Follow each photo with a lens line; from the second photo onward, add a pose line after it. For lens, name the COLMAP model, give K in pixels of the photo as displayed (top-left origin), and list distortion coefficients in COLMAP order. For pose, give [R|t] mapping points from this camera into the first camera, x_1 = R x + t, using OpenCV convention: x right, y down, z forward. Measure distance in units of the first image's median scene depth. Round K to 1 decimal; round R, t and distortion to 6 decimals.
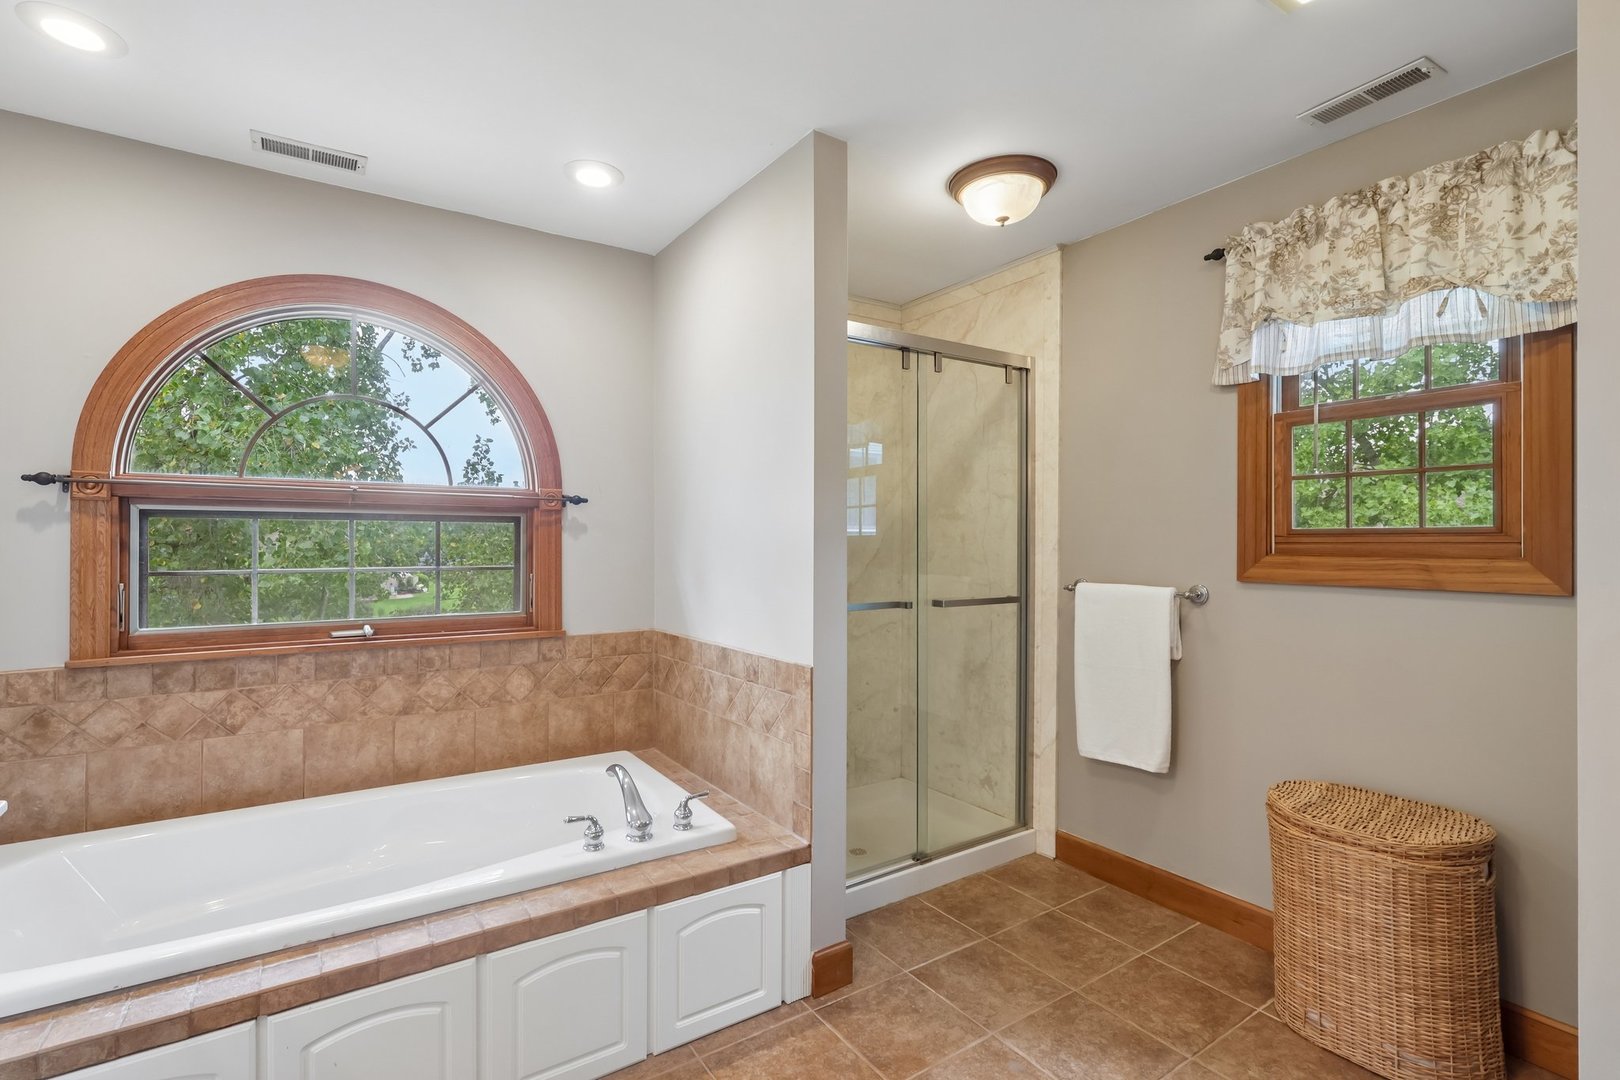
lens RADIAL K [[747.7, 0, 804.6], [0, 747.7, 541.6], [0, 0, 1]] dist [-0.000397, 0.000328]
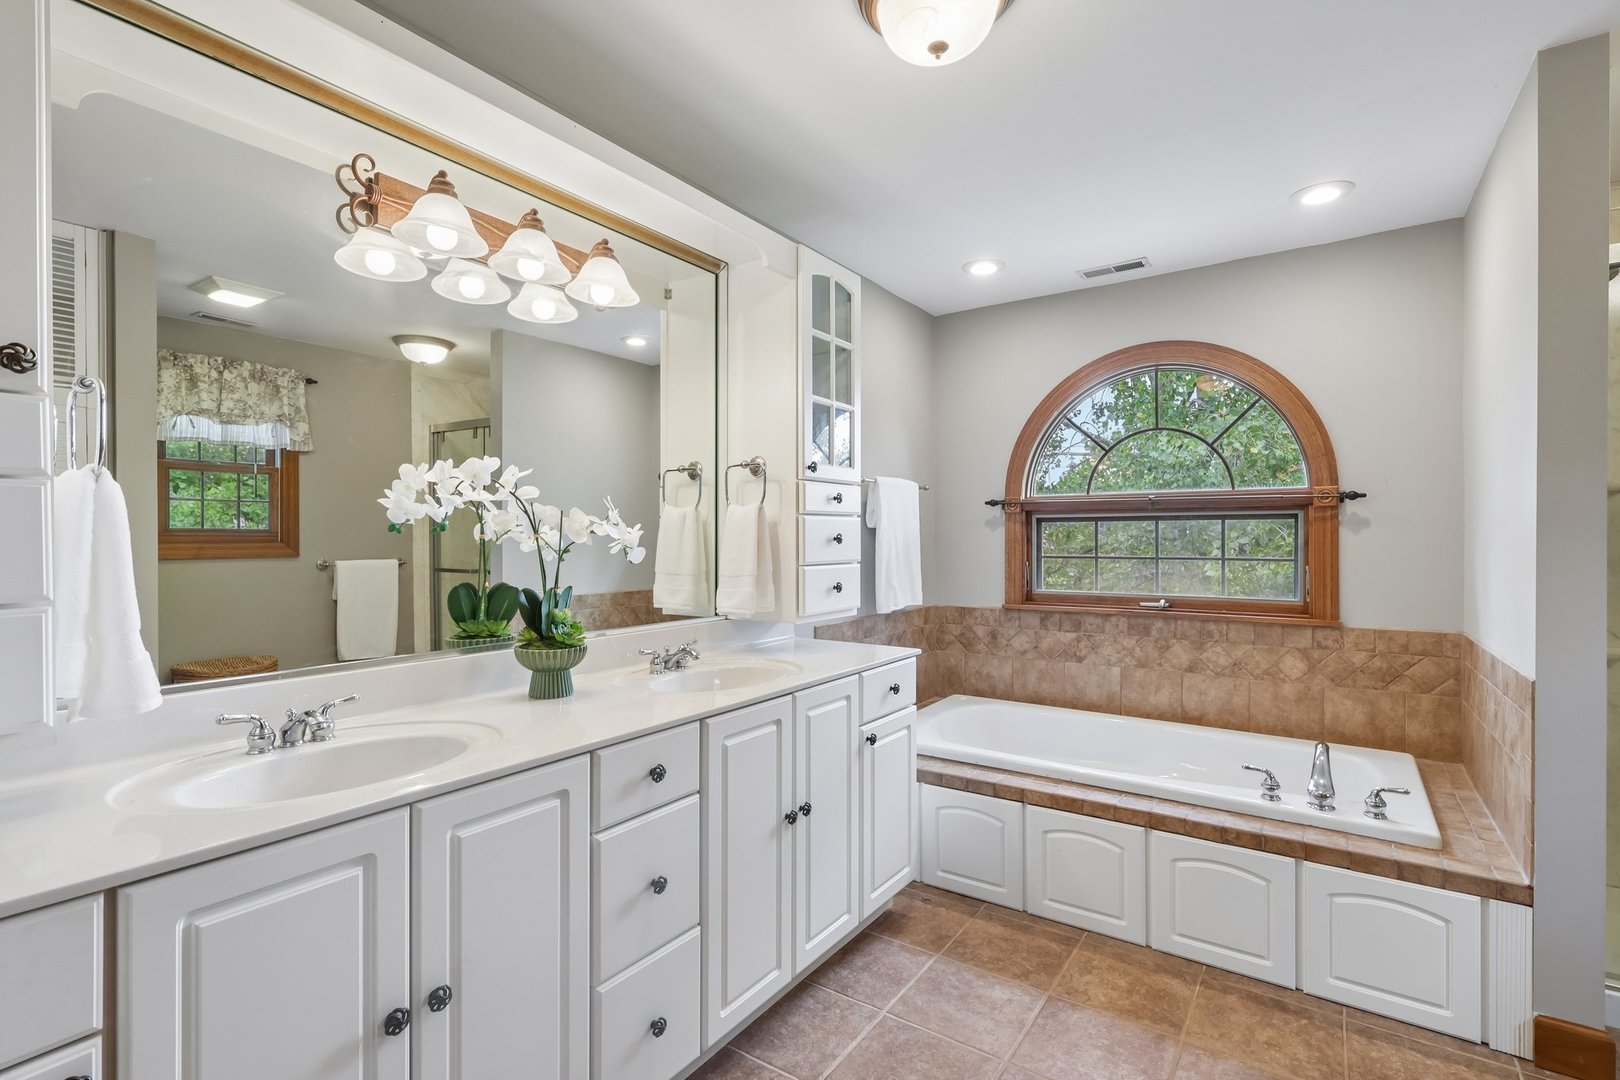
lens RADIAL K [[747.7, 0, 804.6], [0, 747.7, 541.6], [0, 0, 1]] dist [-0.000397, 0.000328]
pose [[0.362938, 0.001998, -0.931811, 0.432678], [0.003072, 0.999990, 0.003341, 0.002330], [0.931808, -0.004075, 0.362928, -0.079320]]
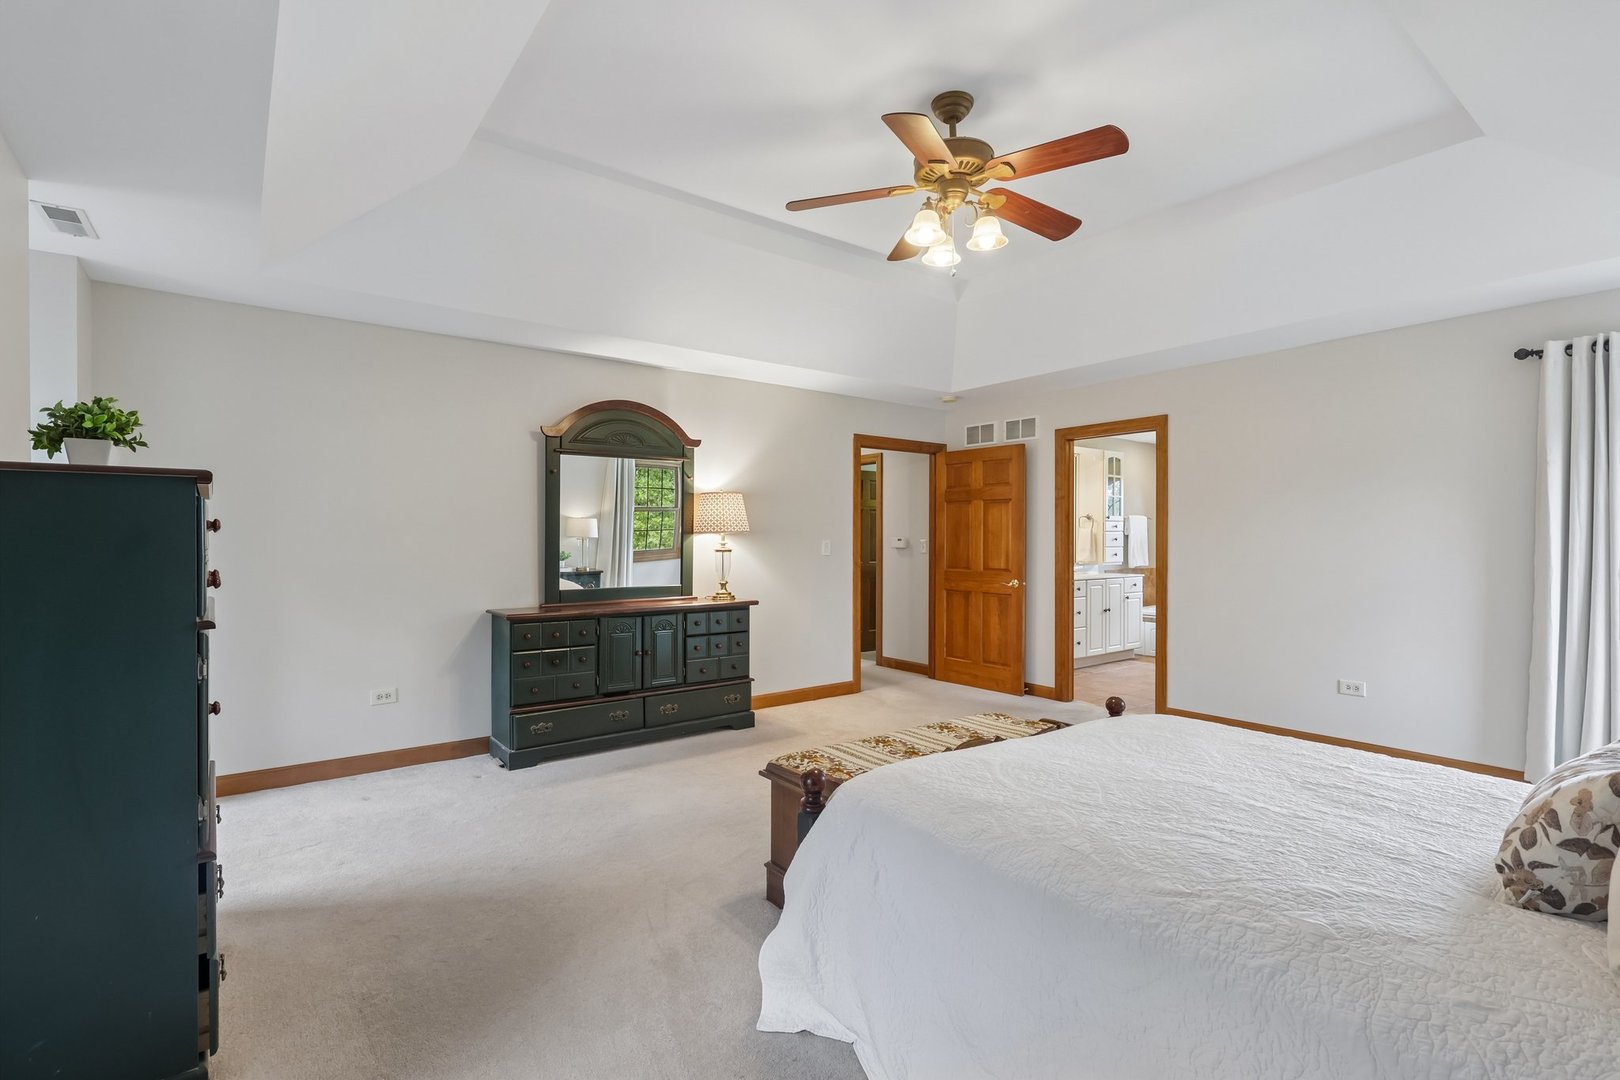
lens RADIAL K [[747.7, 0, 804.6], [0, 747.7, 541.6], [0, 0, 1]] dist [-0.000397, 0.000328]
pose [[0.063167, 0.006504, -0.997982, 3.239253], [0.000747, 0.999978, 0.006564, -0.011286], [0.998003, -0.001161, 0.063161, -1.522381]]
